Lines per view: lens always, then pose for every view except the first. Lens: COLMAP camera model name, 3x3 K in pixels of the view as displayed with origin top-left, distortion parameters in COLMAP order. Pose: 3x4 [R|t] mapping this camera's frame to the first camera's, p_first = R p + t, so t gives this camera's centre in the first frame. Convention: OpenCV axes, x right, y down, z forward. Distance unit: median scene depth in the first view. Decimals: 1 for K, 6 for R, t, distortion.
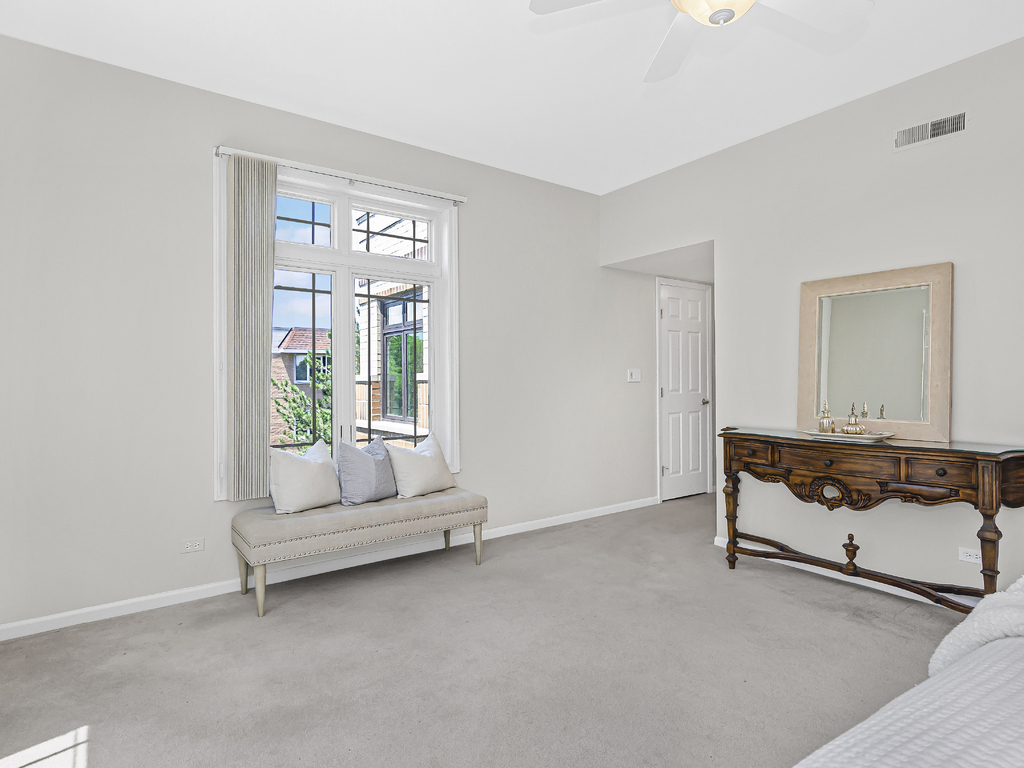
lens RADIAL K [[571.9, 0, 507.8], [0, 571.9, 376.2], [0, 0, 1]] dist [0.003127, 0.000748]
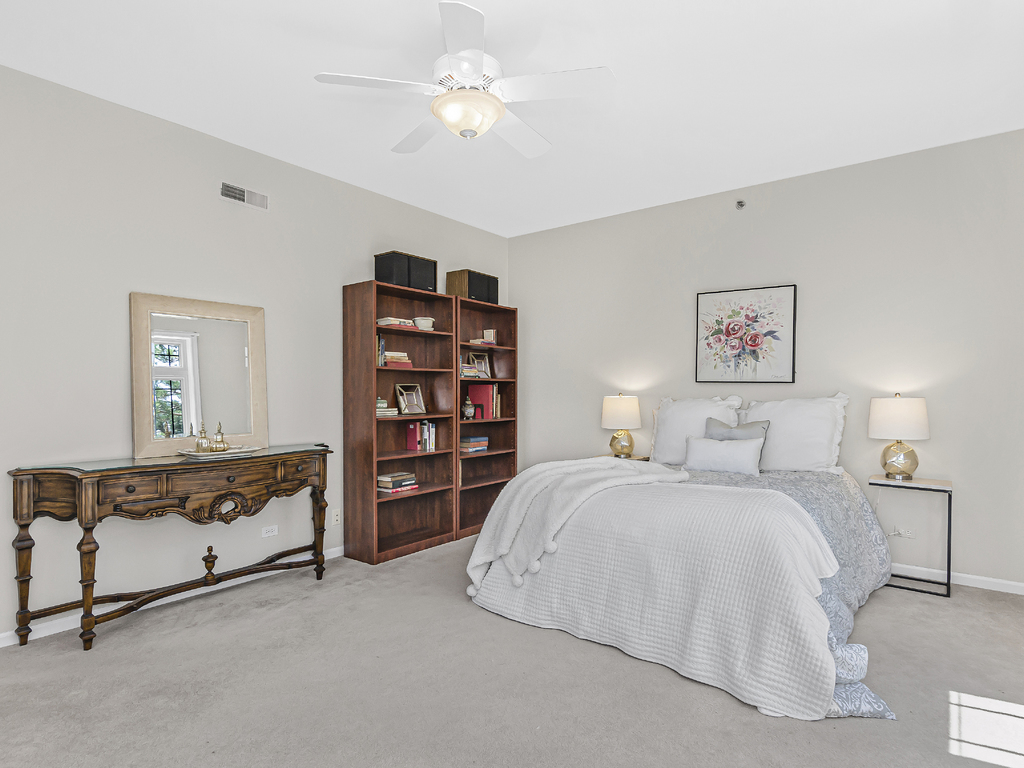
lens RADIAL K [[557.7, 0, 512.3], [0, 557.7, 412.4], [0, 0, 1]] dist [0.000775, -0.000080]
pose [[-0.276455, -0.021448, 0.960787, -0.540510], [0.006609, 0.999685, 0.024218, 0.006920], [-0.961004, 0.013045, -0.276226, 0.746010]]
